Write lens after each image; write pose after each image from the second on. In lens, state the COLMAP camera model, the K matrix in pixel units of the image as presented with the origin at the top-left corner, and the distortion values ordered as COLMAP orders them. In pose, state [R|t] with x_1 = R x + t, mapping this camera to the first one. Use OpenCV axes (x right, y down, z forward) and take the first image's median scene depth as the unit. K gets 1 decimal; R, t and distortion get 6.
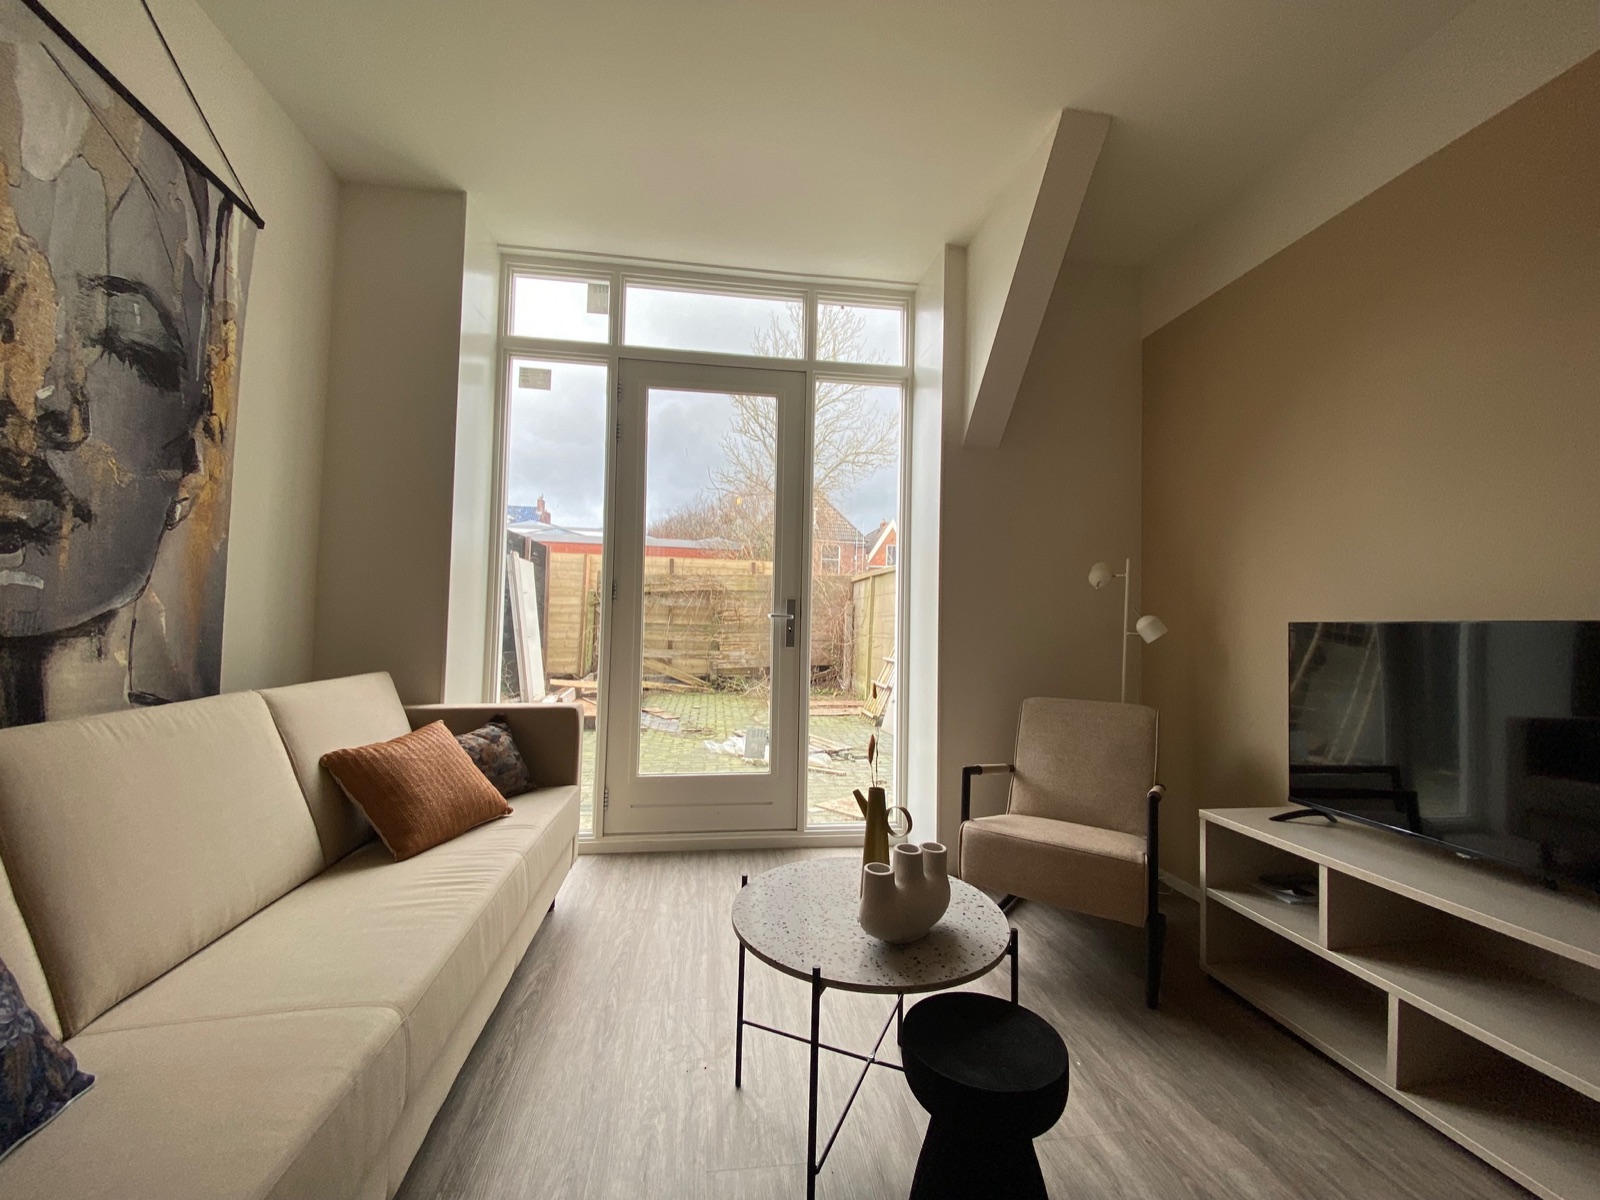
lens RADIAL K [[644.4, 0, 800.0], [0, 644.4, 600.0], [0, 0, 1]] dist [-0.000715, -0.012602]
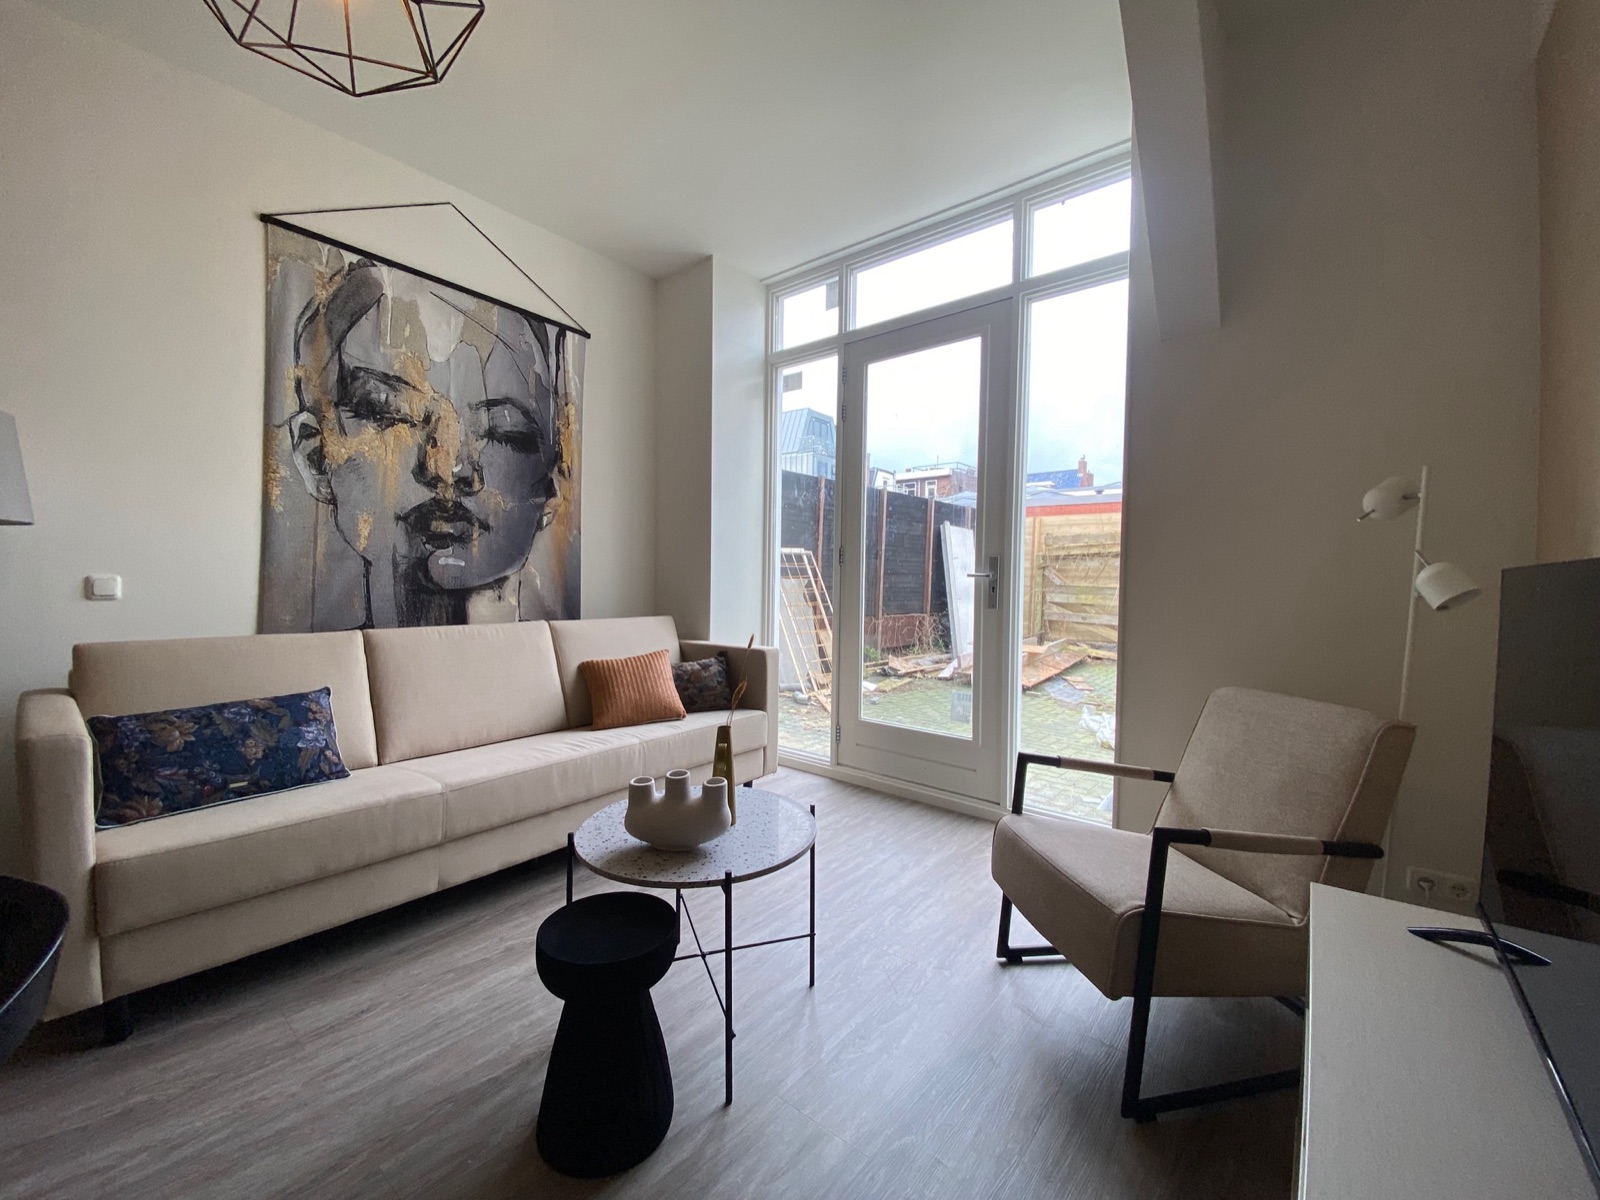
lens RADIAL K [[642.2, 0, 798.4], [0, 642.2, 598.8], [0, 0, 1]] dist [0.032120, -0.027634]
pose [[0.674551, 0.010732, -0.738150, 0.786070], [0.027222, 0.998853, 0.039399, 0.026506], [0.737726, -0.046671, 0.673485, 0.275617]]
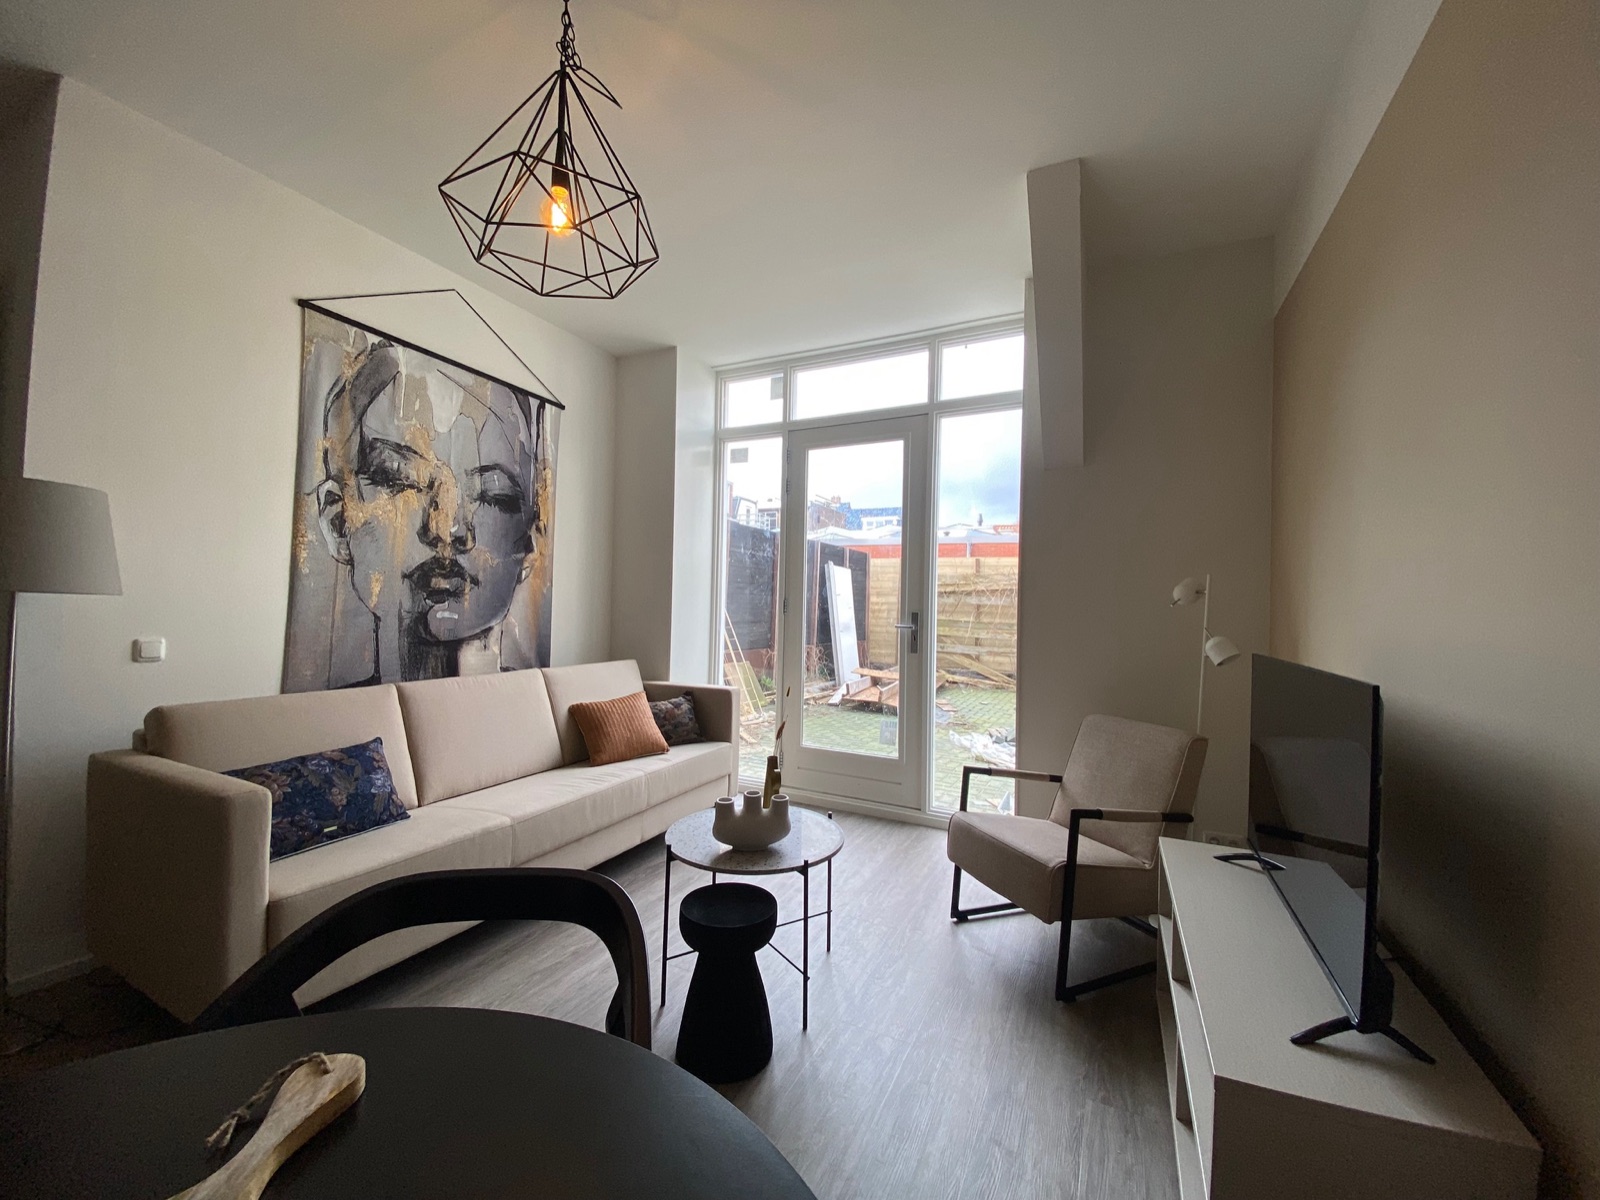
lens RADIAL K [[642.2, 0, 798.4], [0, 642.2, 598.8], [0, 0, 1]] dist [0.032120, -0.027634]
pose [[0.822690, -0.008775, -0.568423, 0.778935], [0.015623, 0.999852, 0.007177, -0.060876], [0.568276, -0.014785, 0.822705, -0.137204]]
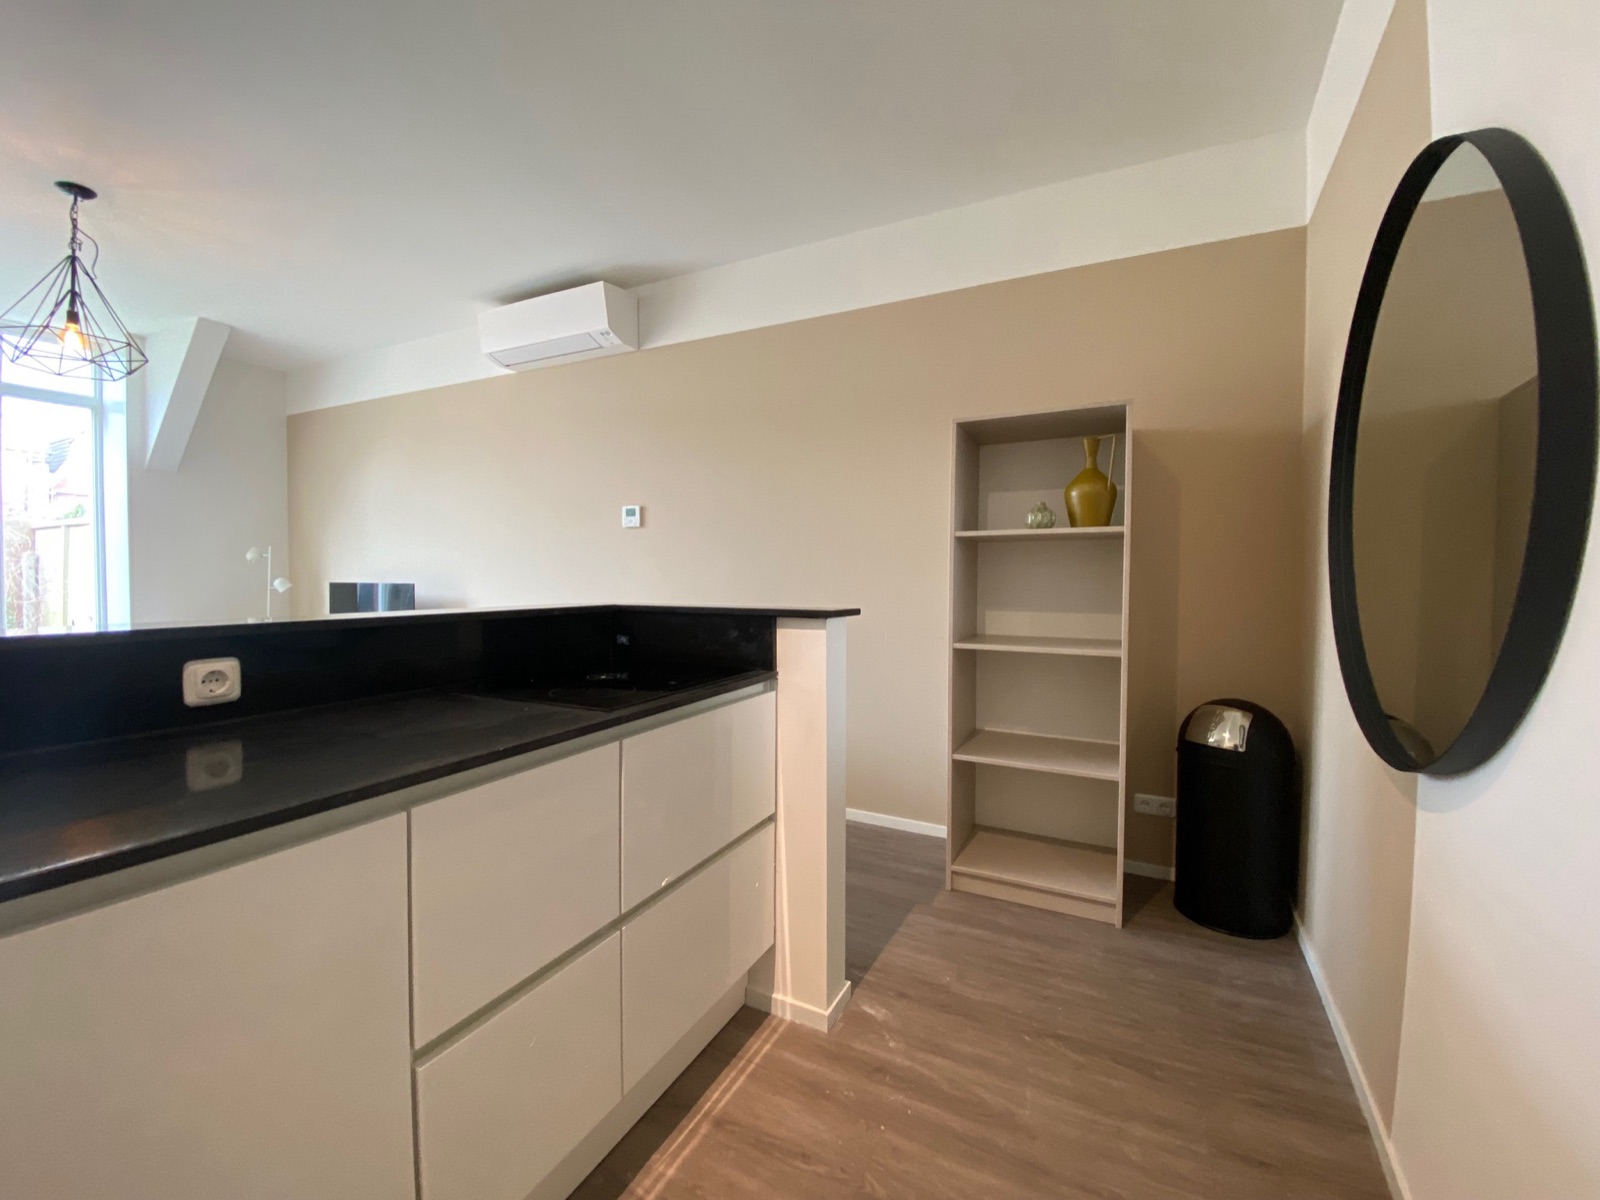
lens RADIAL K [[642.2, 0, 798.4], [0, 642.2, 598.8], [0, 0, 1]] dist [0.032120, -0.027634]
pose [[0.567861, -0.047319, 0.821763, -0.212849], [-0.023438, 0.997012, 0.073607, -0.121859], [-0.822790, -0.061059, 0.565056, -1.780666]]
